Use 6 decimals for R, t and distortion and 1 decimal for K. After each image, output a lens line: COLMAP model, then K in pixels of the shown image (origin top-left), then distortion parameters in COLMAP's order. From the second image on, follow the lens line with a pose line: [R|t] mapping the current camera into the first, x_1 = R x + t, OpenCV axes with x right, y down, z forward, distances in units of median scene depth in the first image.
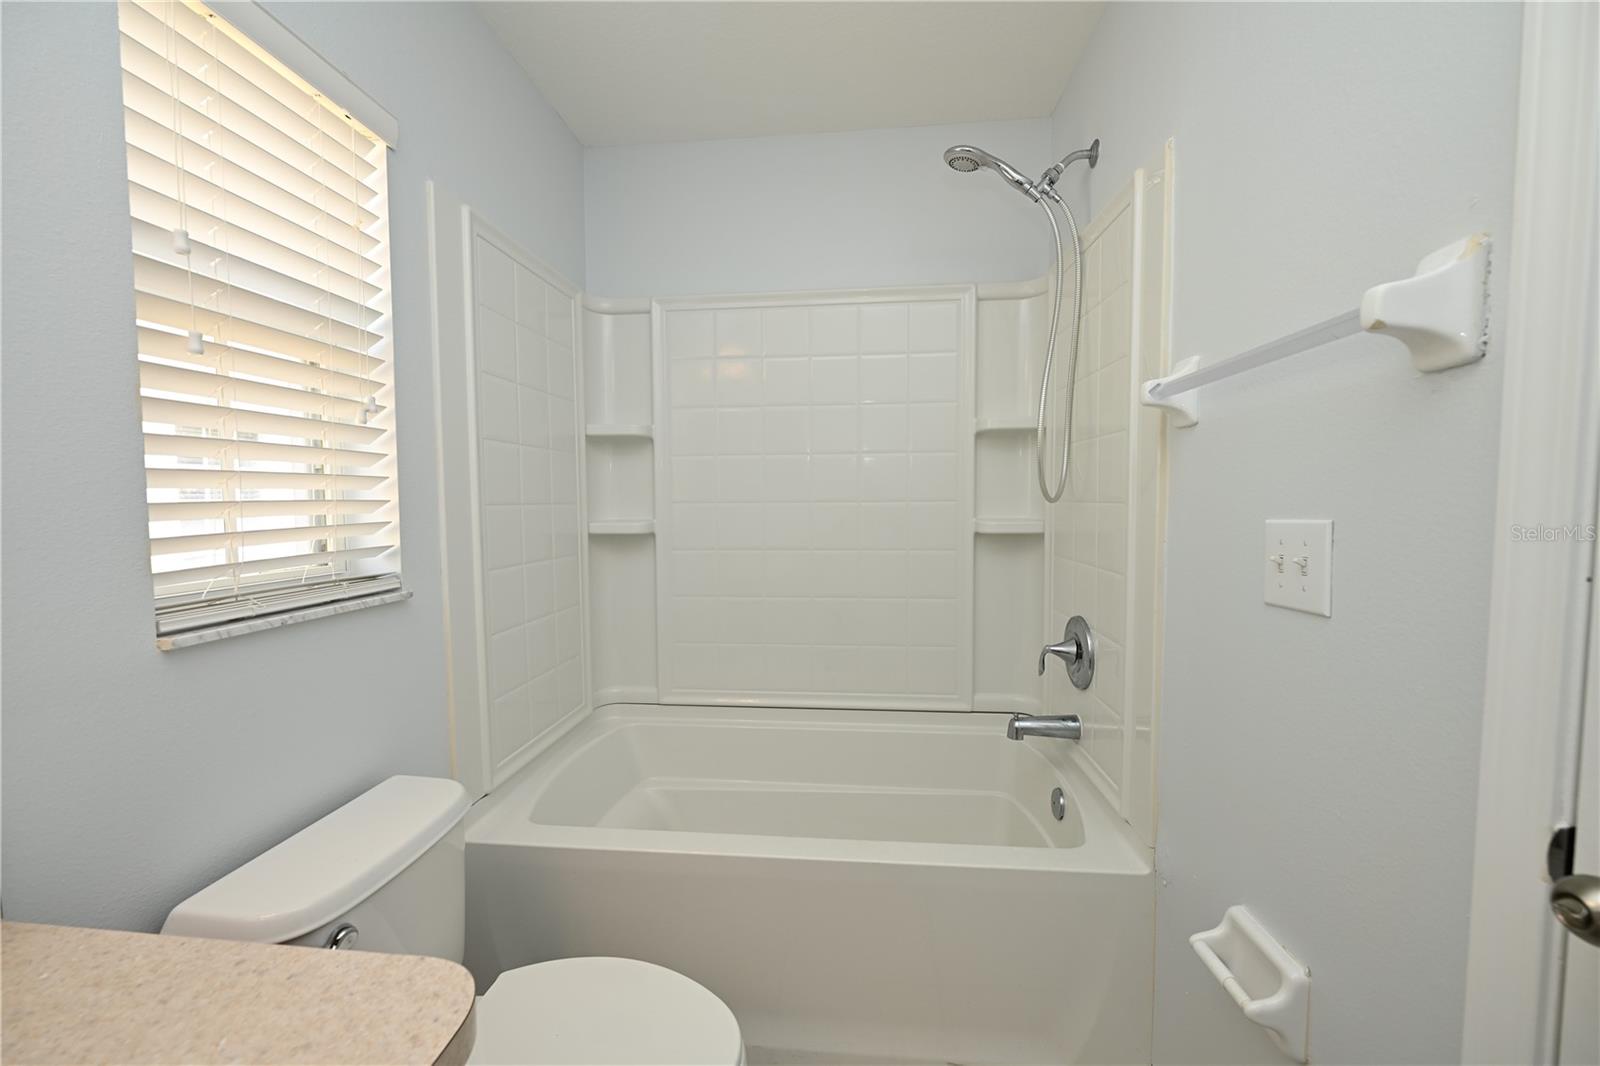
lens RADIAL K [[629.6, 0, 790.0], [0, 629.6, 529.5], [0, 0, 1]] dist [-0.000348, -0.000204]
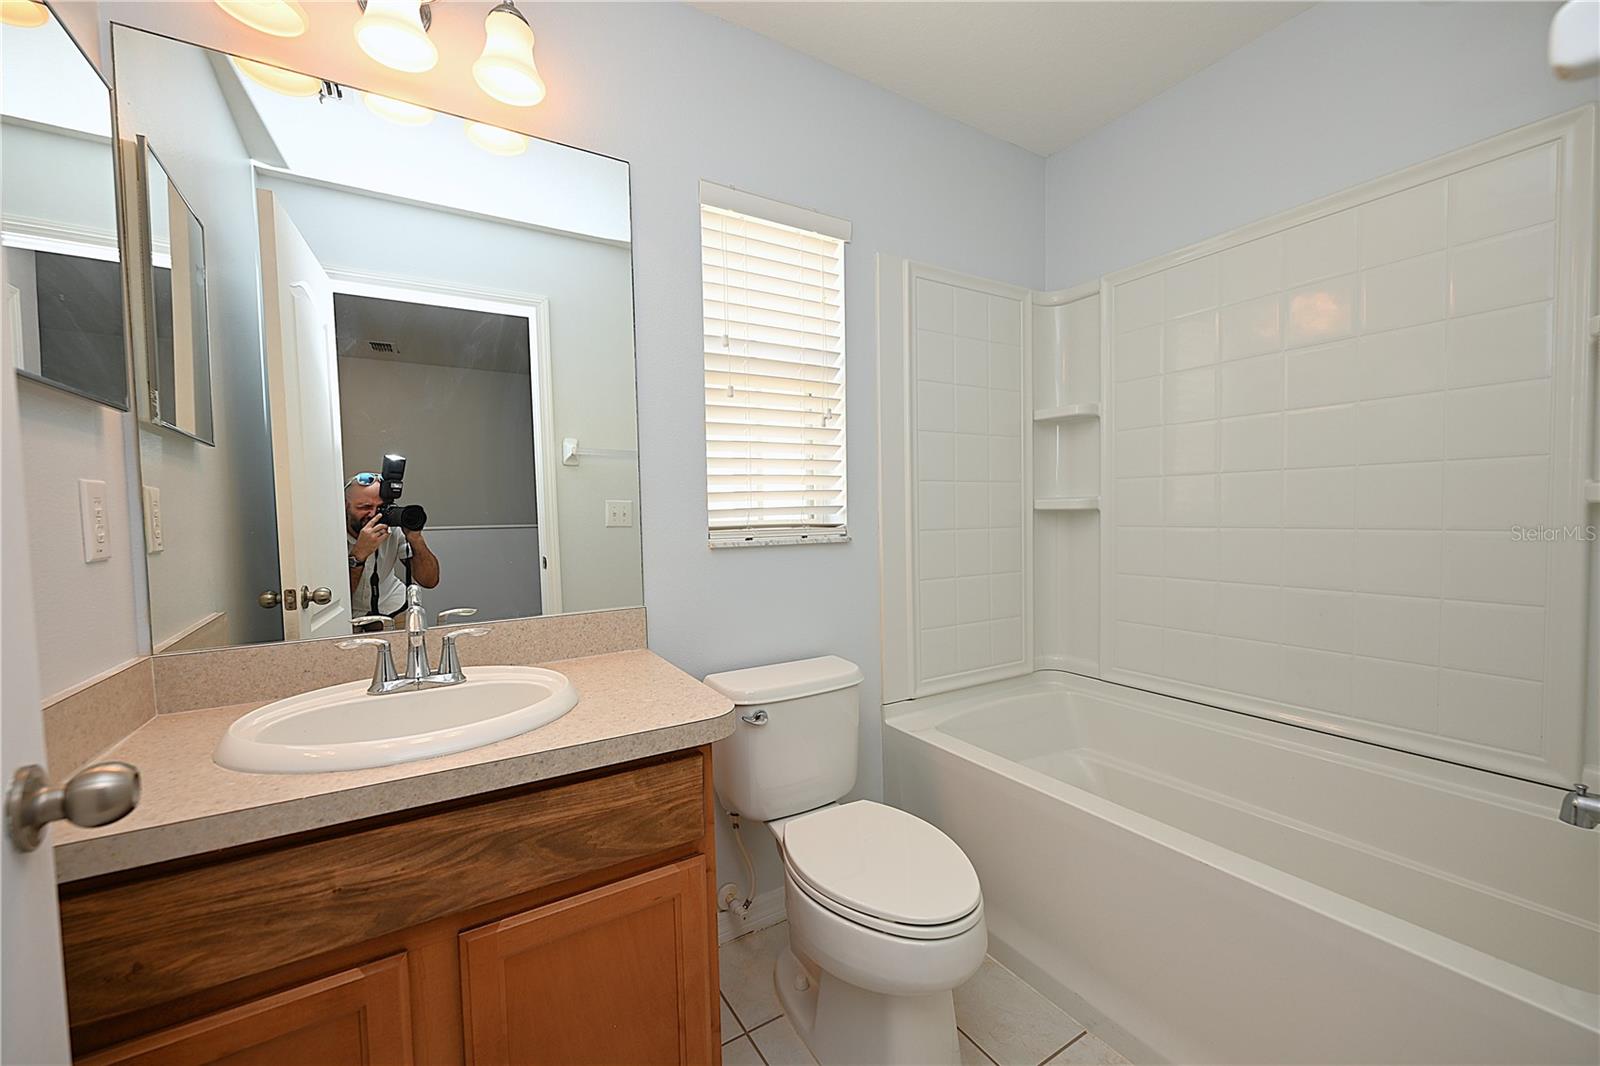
lens RADIAL K [[629.6, 0, 800.0], [0, 629.6, 522.2], [0, 0, 1]] dist [-0.000348, -0.000204]
pose [[0.612206, 0.014115, -0.790572, 0.417502], [-0.026071, 0.999657, -0.002341, 0.059487], [0.790268, 0.022044, 0.612364, -0.000140]]
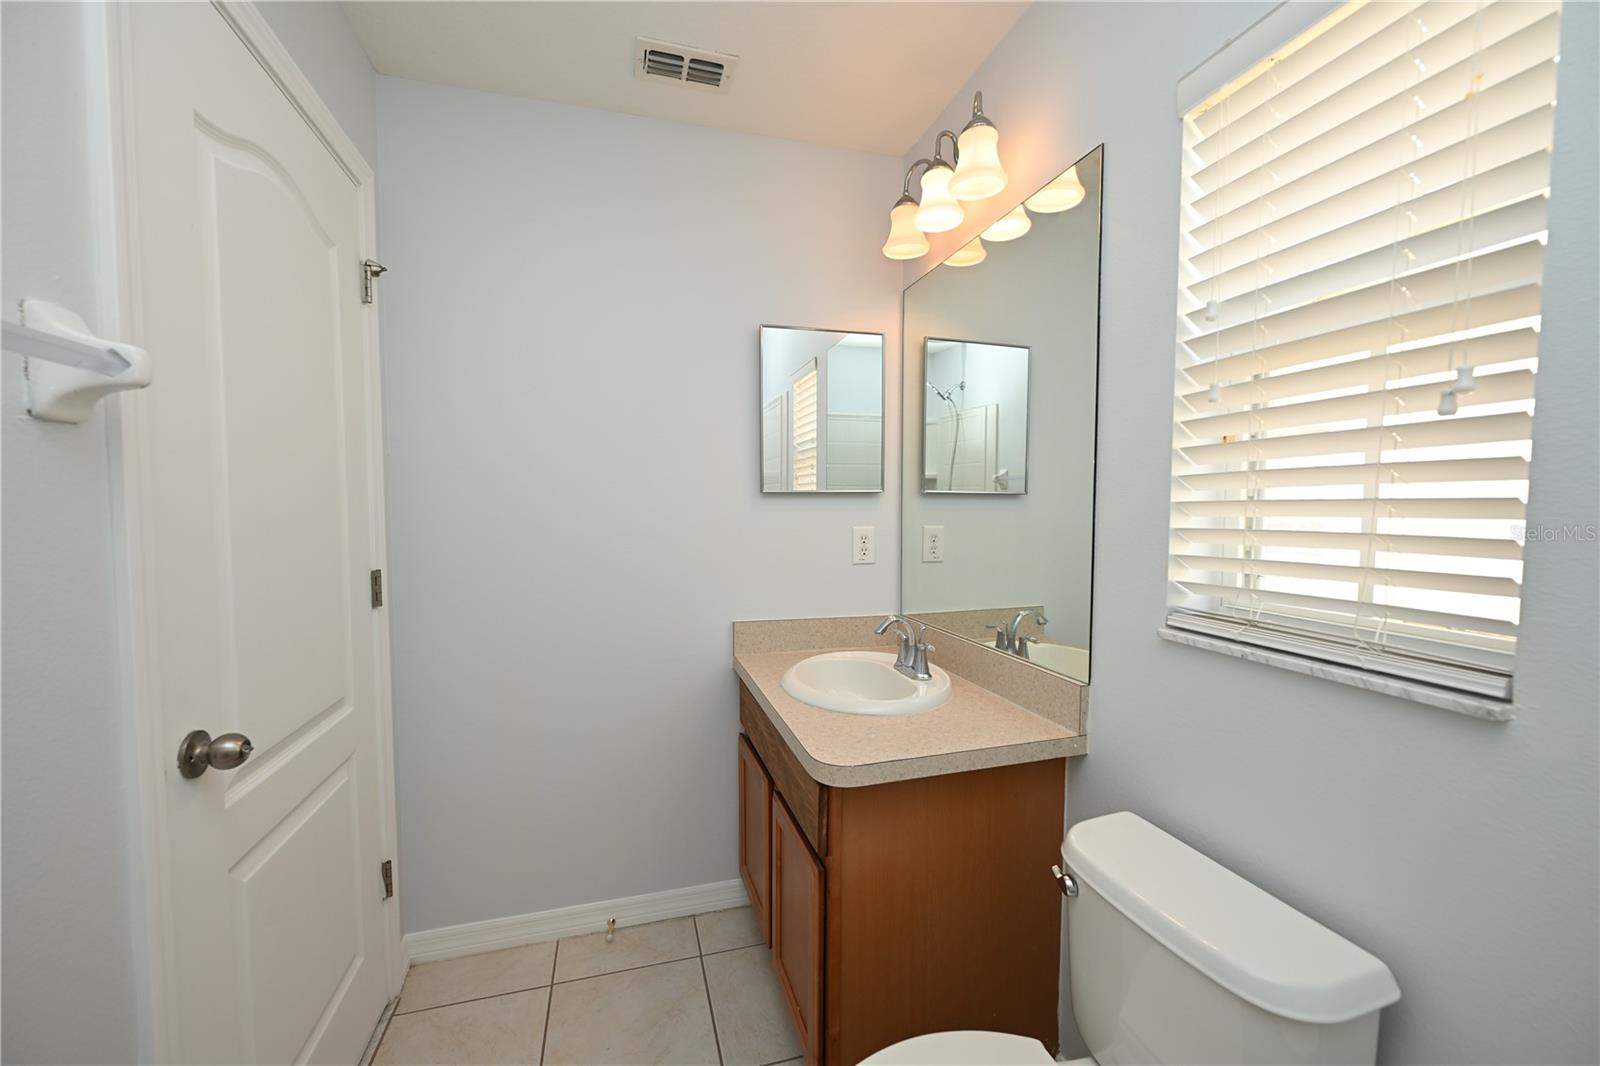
lens RADIAL K [[629.6, 0, 811.3], [0, 629.6, 540.3], [0, 0, 1]] dist [-0.000348, -0.000204]
pose [[-0.919259, 0.026382, -0.392769, 0.122479], [-0.015069, 0.994662, 0.102079, -0.077701], [0.393365, 0.099756, -0.913954, 1.053435]]
